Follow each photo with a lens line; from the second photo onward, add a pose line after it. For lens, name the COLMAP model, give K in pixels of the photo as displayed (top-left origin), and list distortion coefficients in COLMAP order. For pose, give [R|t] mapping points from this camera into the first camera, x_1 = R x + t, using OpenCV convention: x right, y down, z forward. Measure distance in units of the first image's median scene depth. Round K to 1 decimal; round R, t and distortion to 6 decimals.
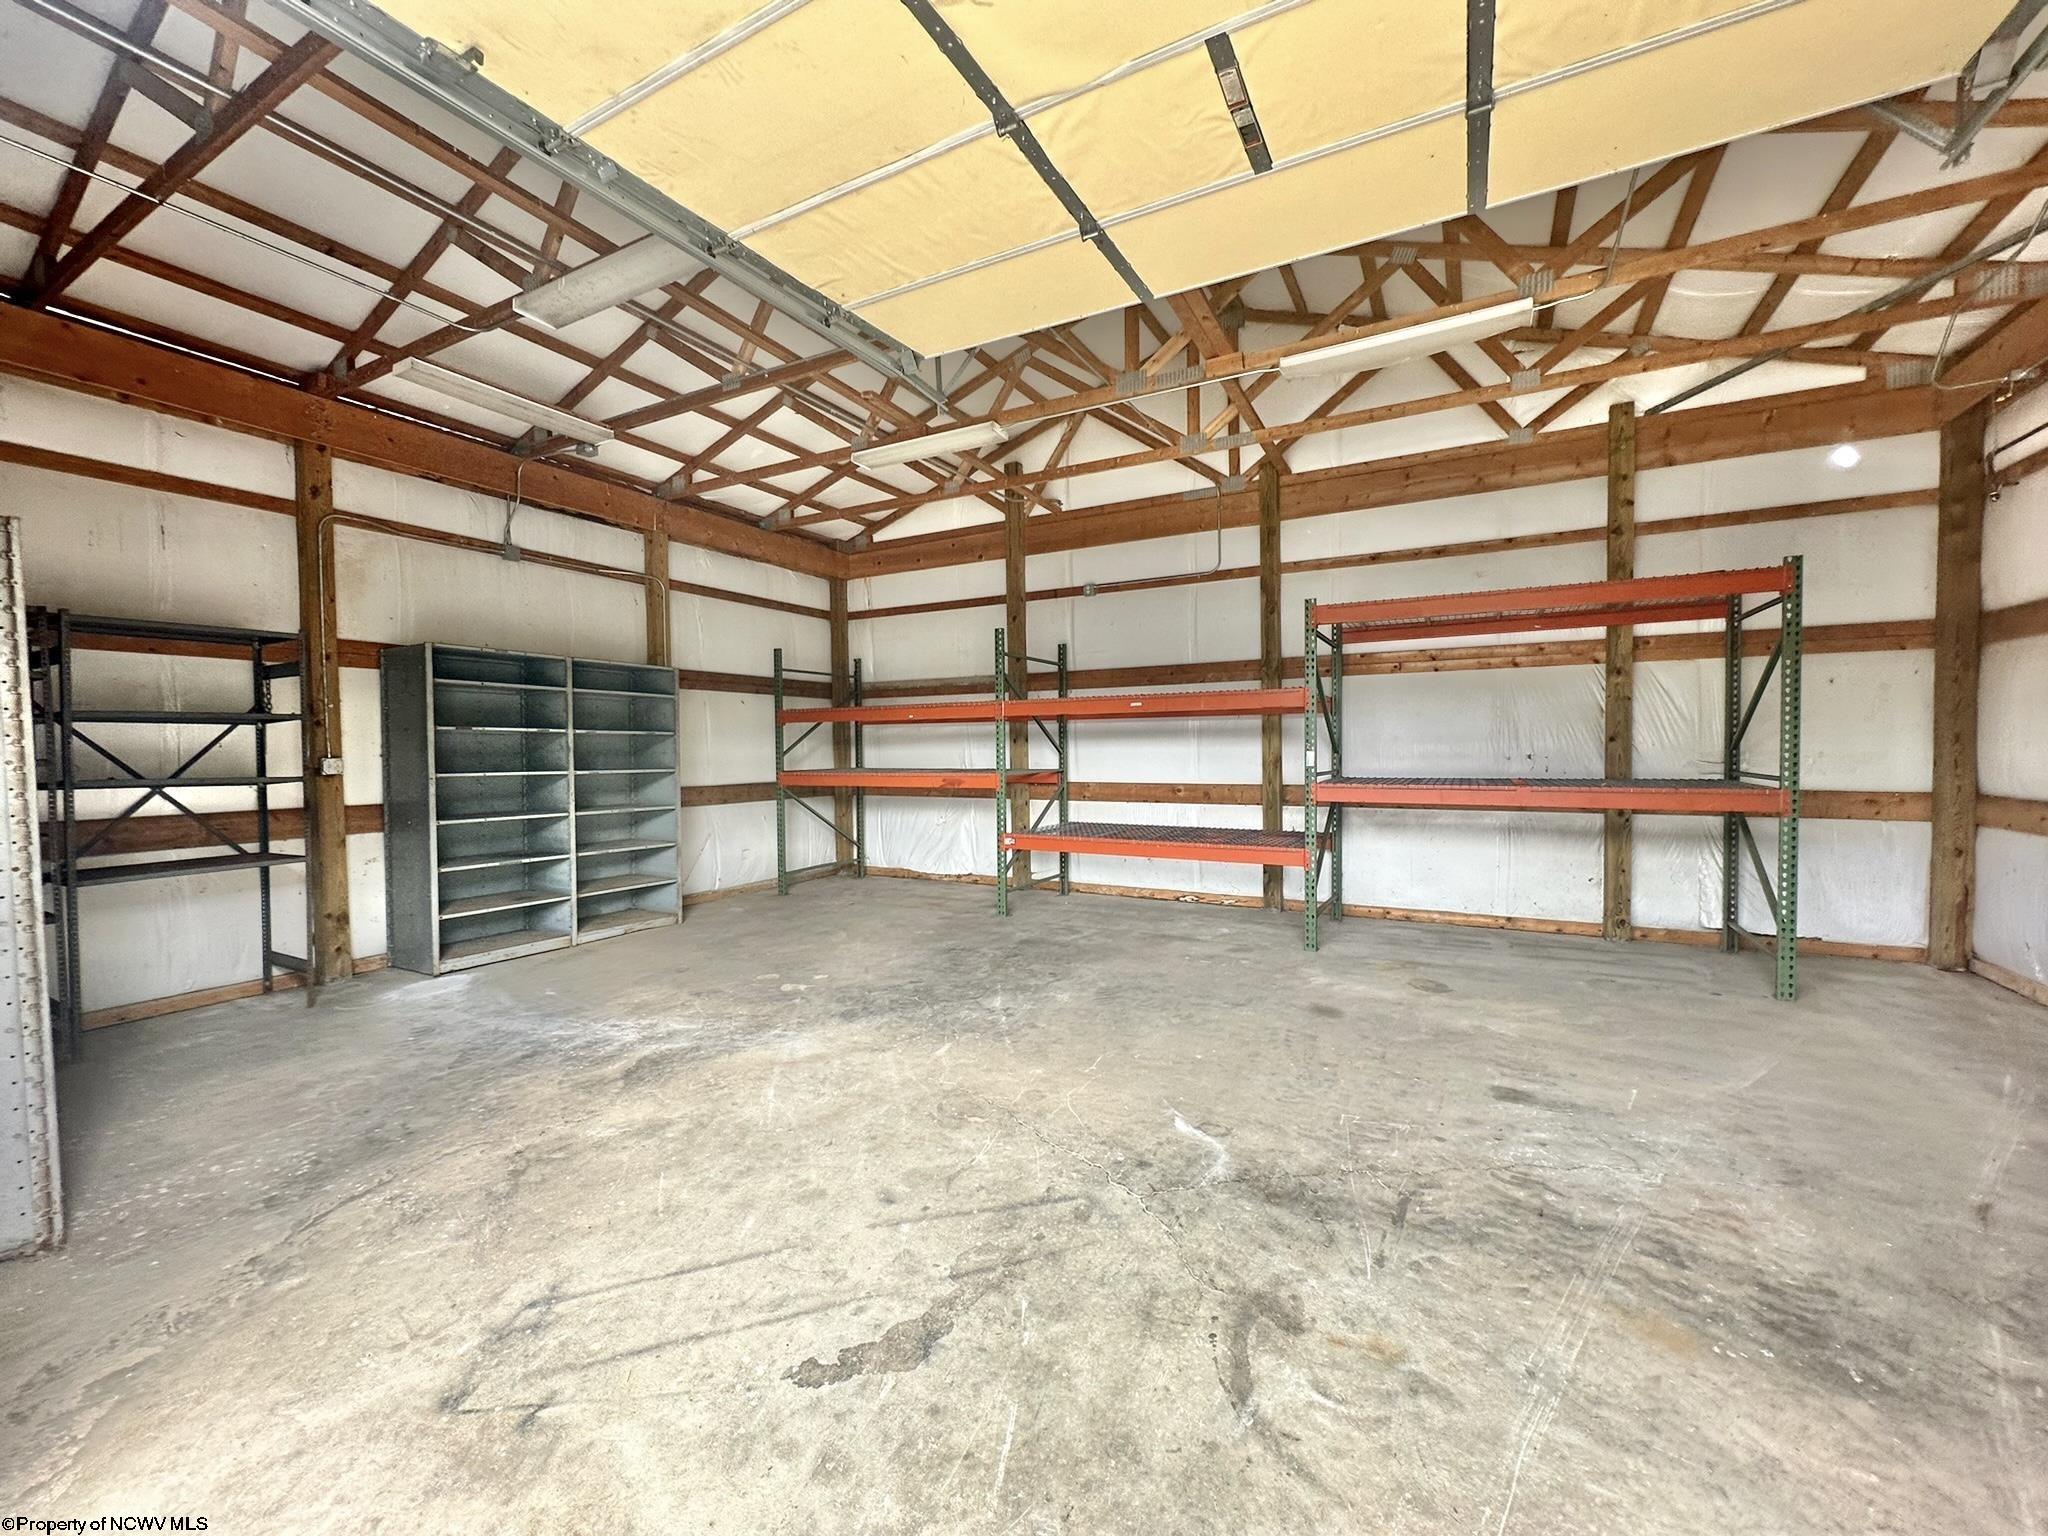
lens RADIAL K [[829.7, 0, 1020.4], [0, 829.7, 771.6], [0, 0, 1]] dist [-0.001642, 0.000543]
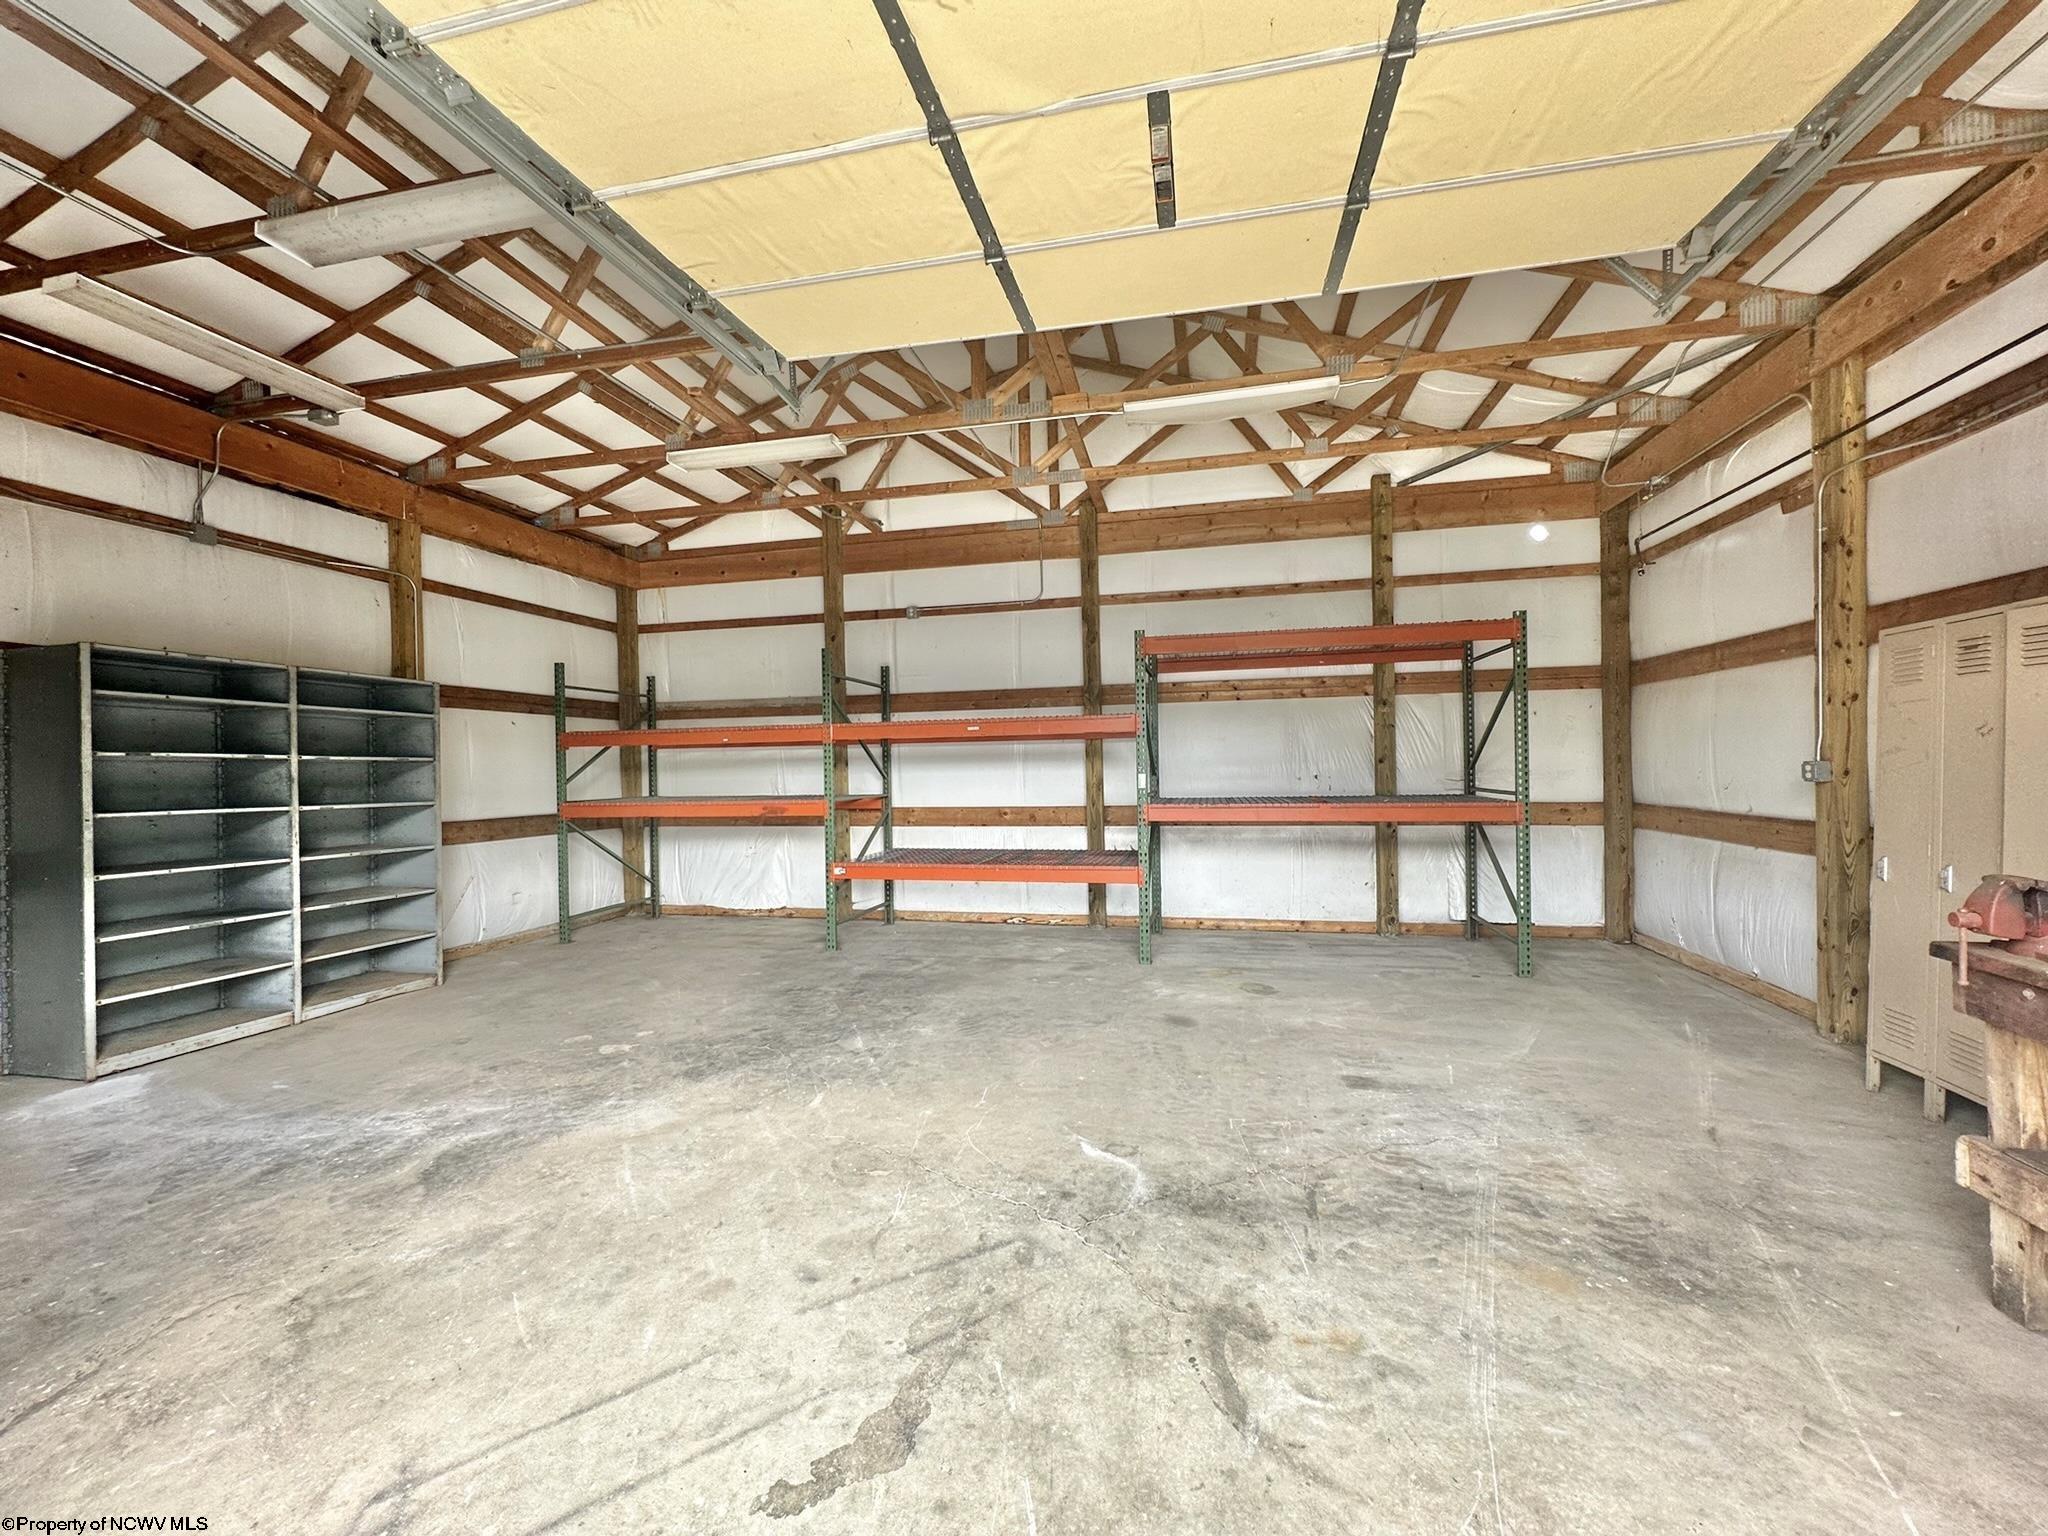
lens RADIAL K [[829.7, 0, 1016.2], [0, 829.7, 769.4], [0, 0, 1]] dist [-0.001642, 0.000543]
pose [[0.961181, -0.007468, 0.275816, -0.109311], [0.016133, 0.999444, -0.029162, -0.002365], [-0.275445, 0.032480, 0.960768, 0.033711]]
